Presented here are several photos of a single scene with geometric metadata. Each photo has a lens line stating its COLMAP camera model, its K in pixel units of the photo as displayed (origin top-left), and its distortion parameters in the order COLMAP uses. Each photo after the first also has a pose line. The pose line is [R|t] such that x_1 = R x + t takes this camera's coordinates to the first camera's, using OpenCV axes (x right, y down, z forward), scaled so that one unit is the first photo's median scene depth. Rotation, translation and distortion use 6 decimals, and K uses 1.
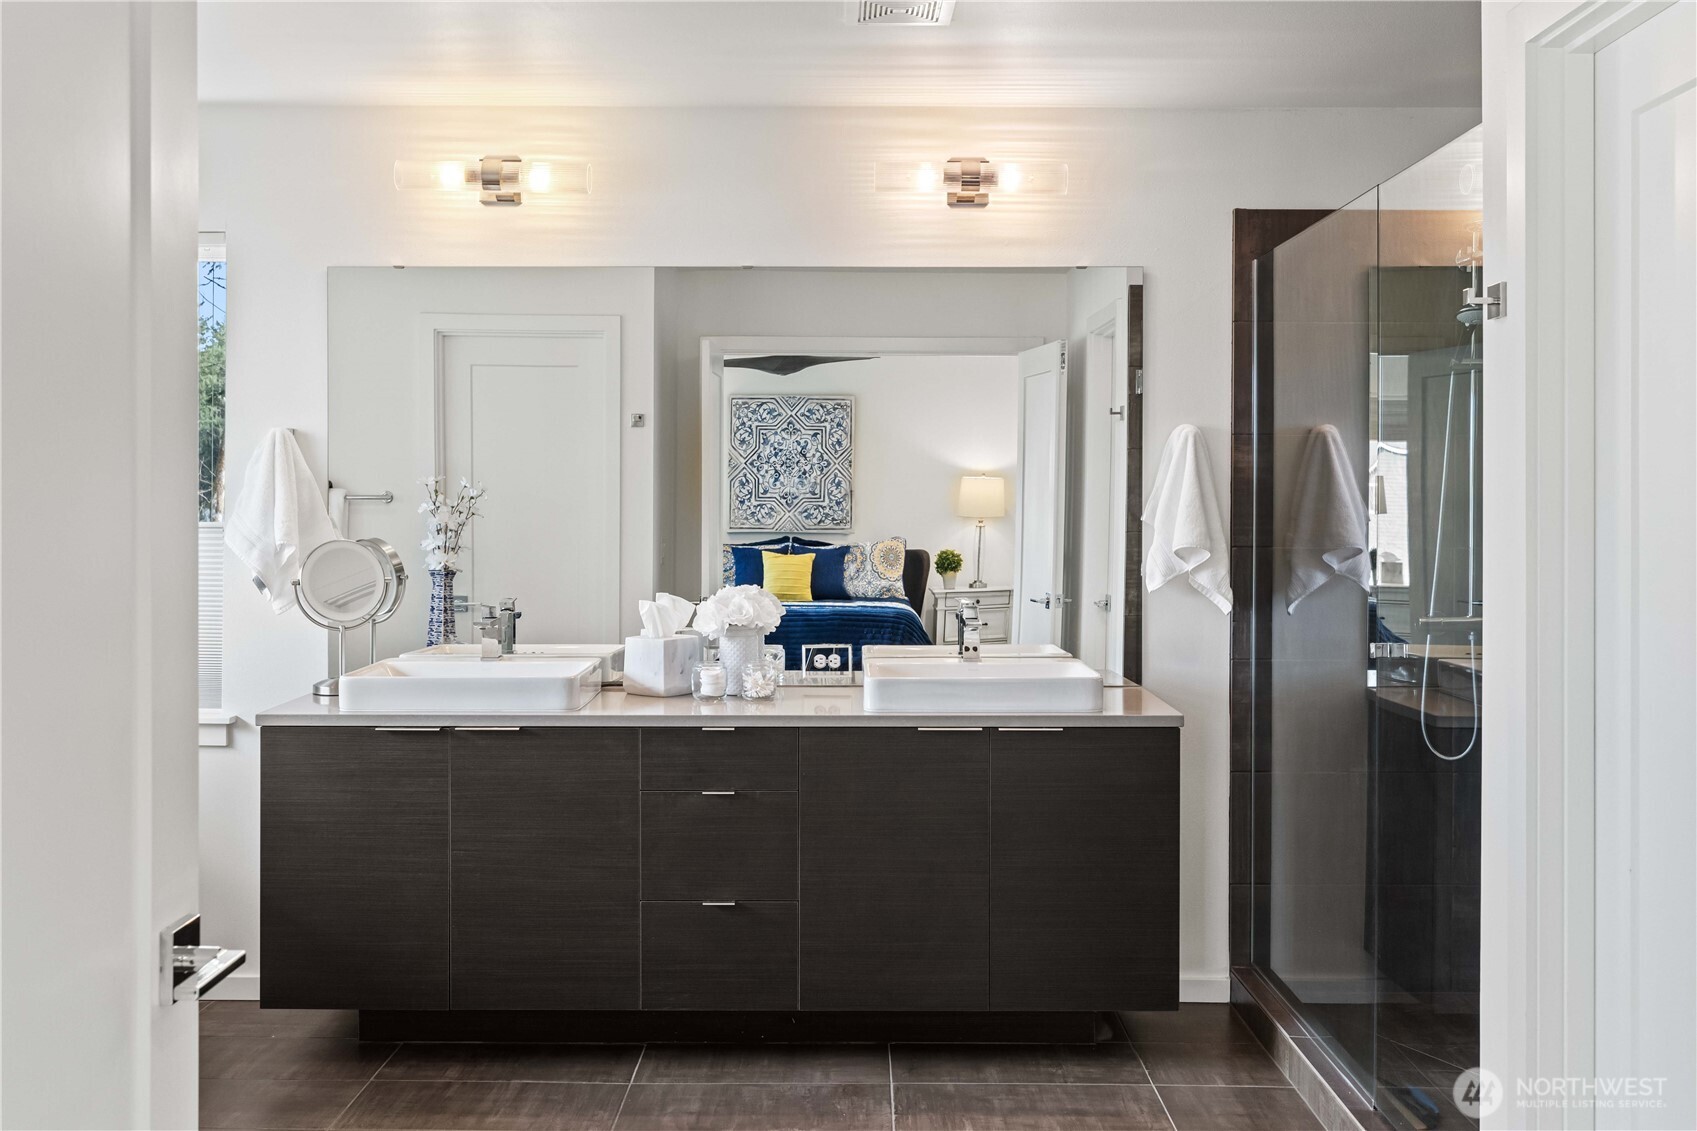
lens RADIAL K [[1686.8, 0, 855.6], [0, 1686.8, 551.9], [0, 0, 1]] dist [-0.112969, 0.000000]
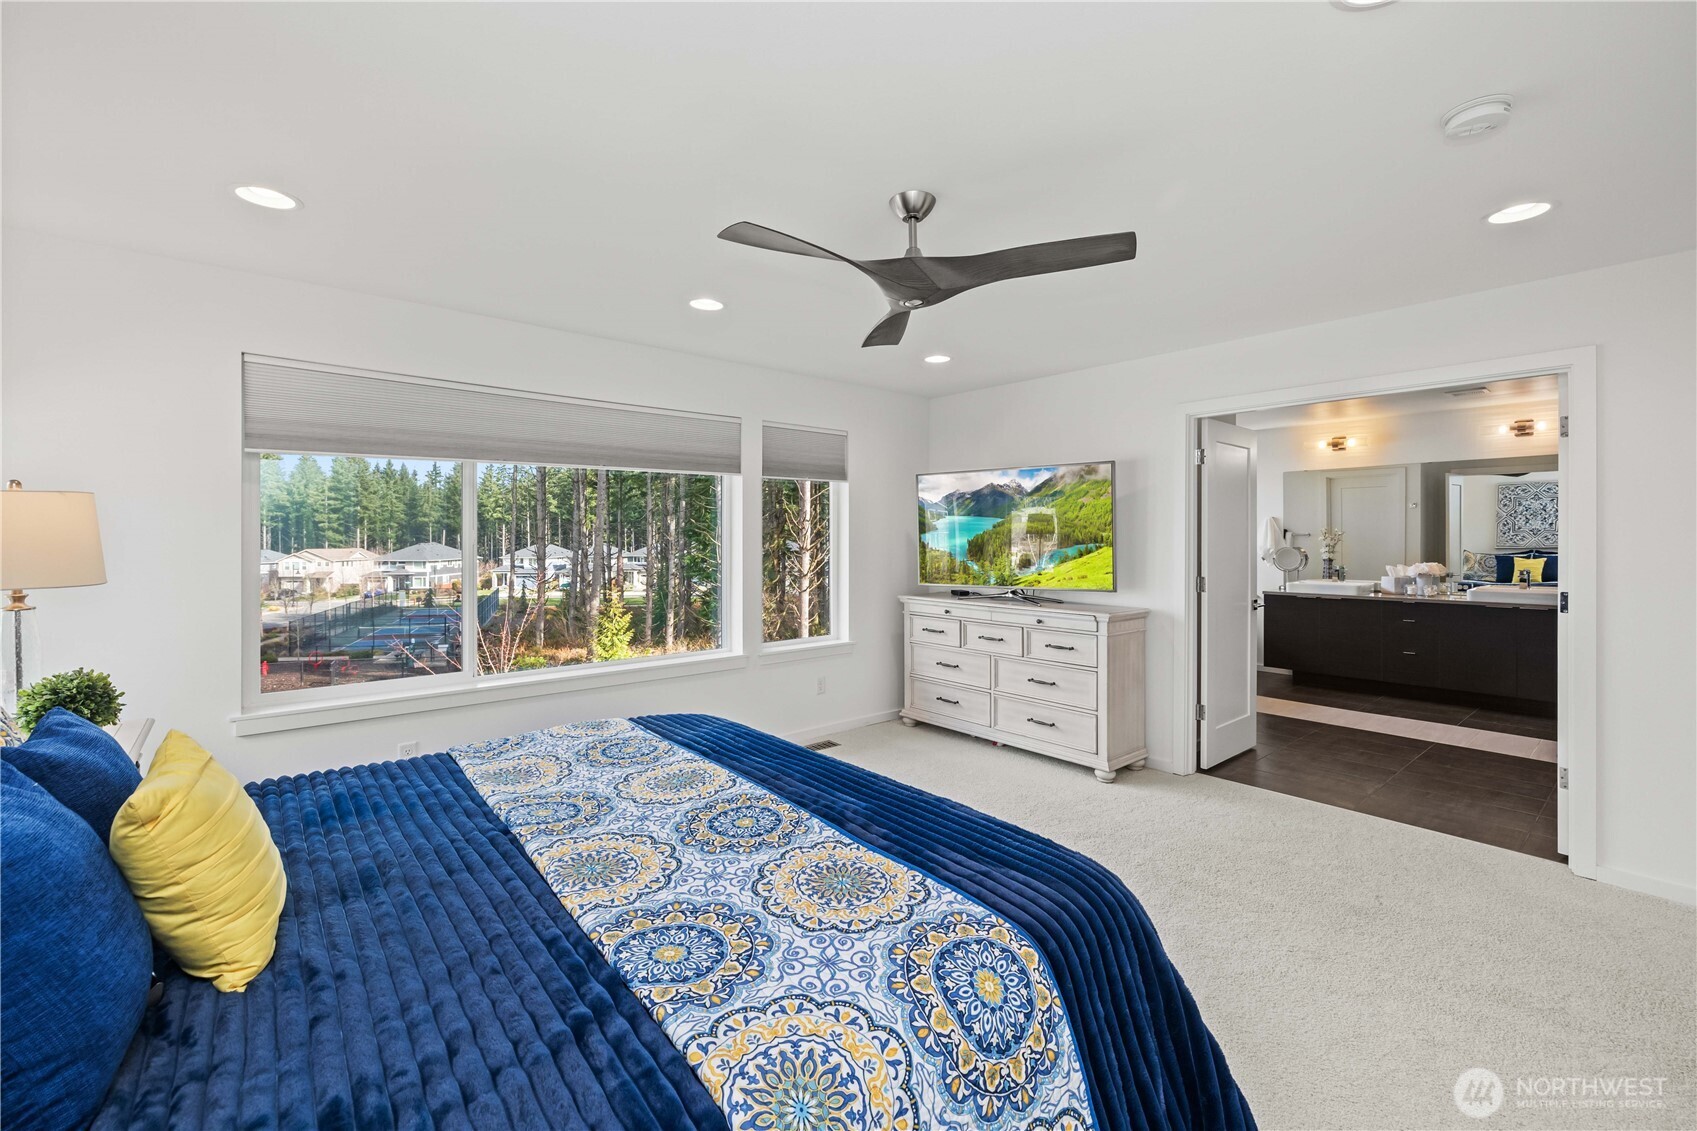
lens RADIAL K [[715.7, 0, 873.3], [0, 715.7, 550.2], [0, 0, 1]] dist [0.001325, -0.000480]
pose [[0.672785, -0.000380, -0.739838, 0.152784], [-0.007744, 0.999941, -0.007556, 0.010696], [0.739798, 0.010813, 0.672742, -0.460289]]
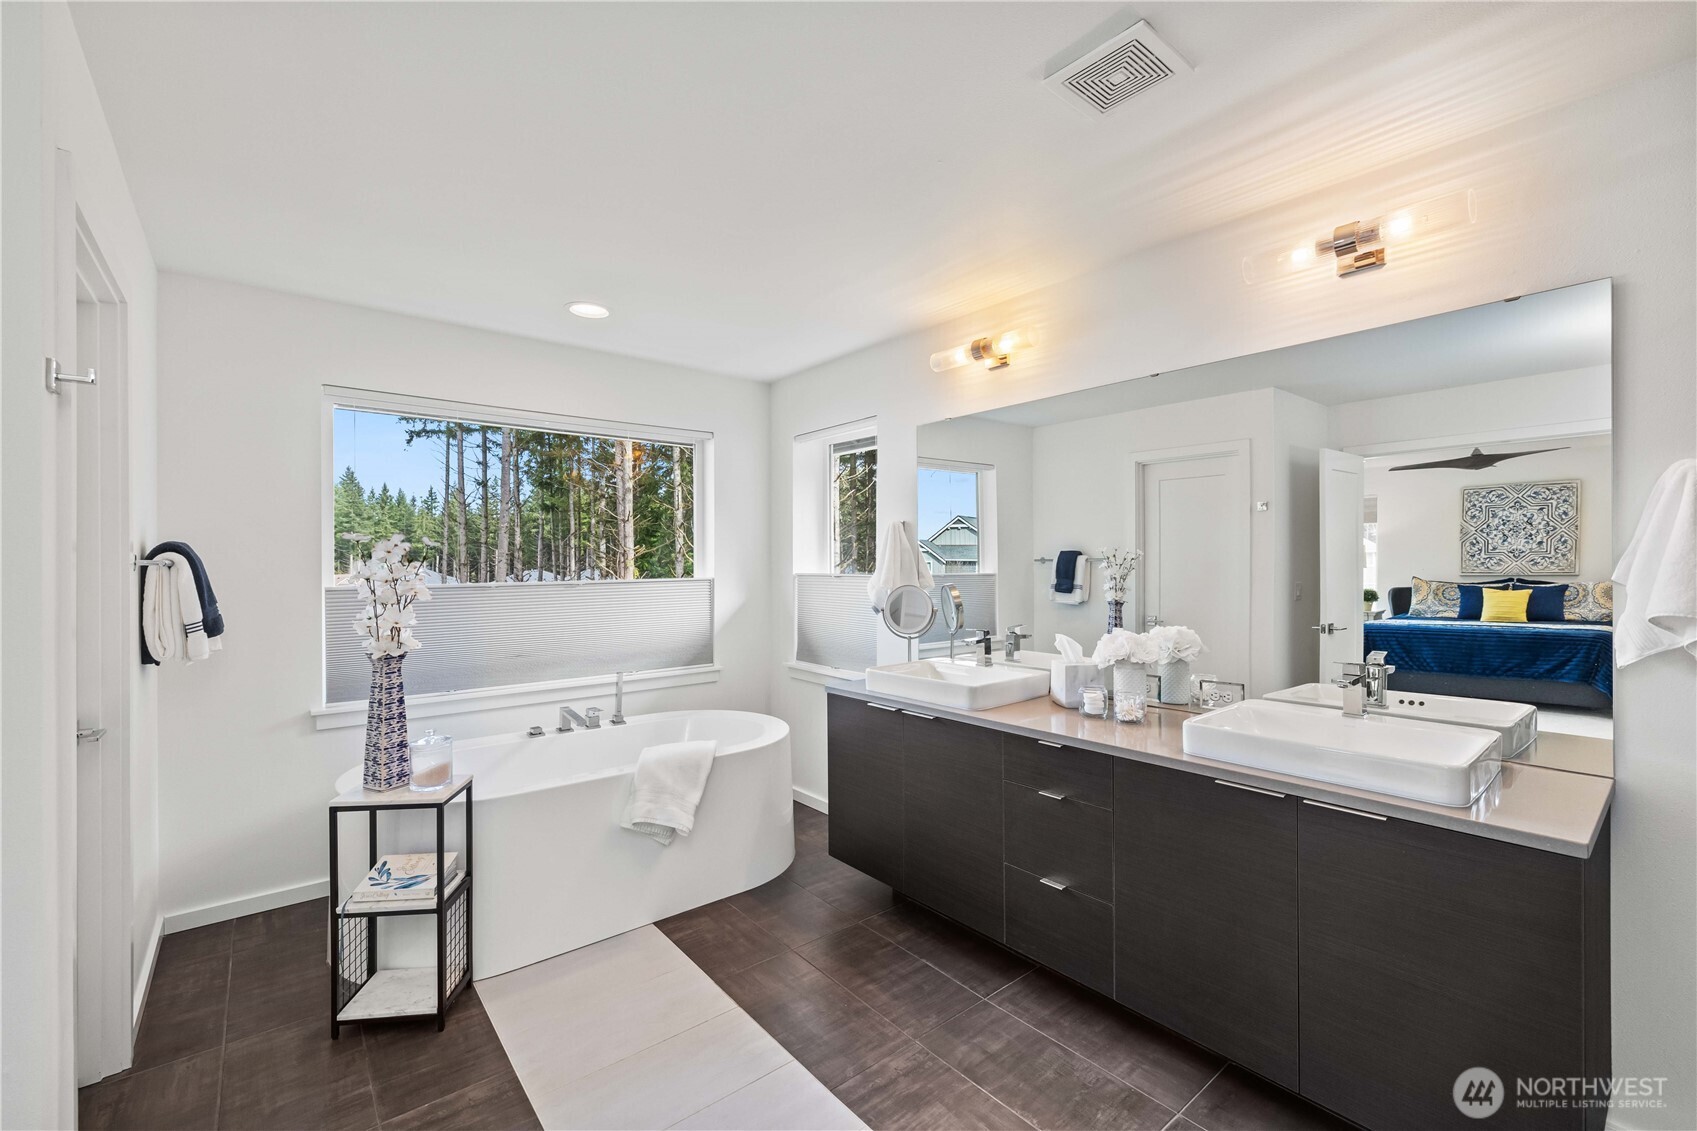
lens RADIAL K [[715.7, 0, 852.0], [0, 715.7, 581.3], [0, 0, 1]] dist [0.001325, -0.000480]
pose [[0.655753, 0.005636, -0.754954, 0.128580], [-0.005860, 0.999980, 0.002374, -0.009677], [0.754952, 0.002867, 0.655773, 0.311854]]
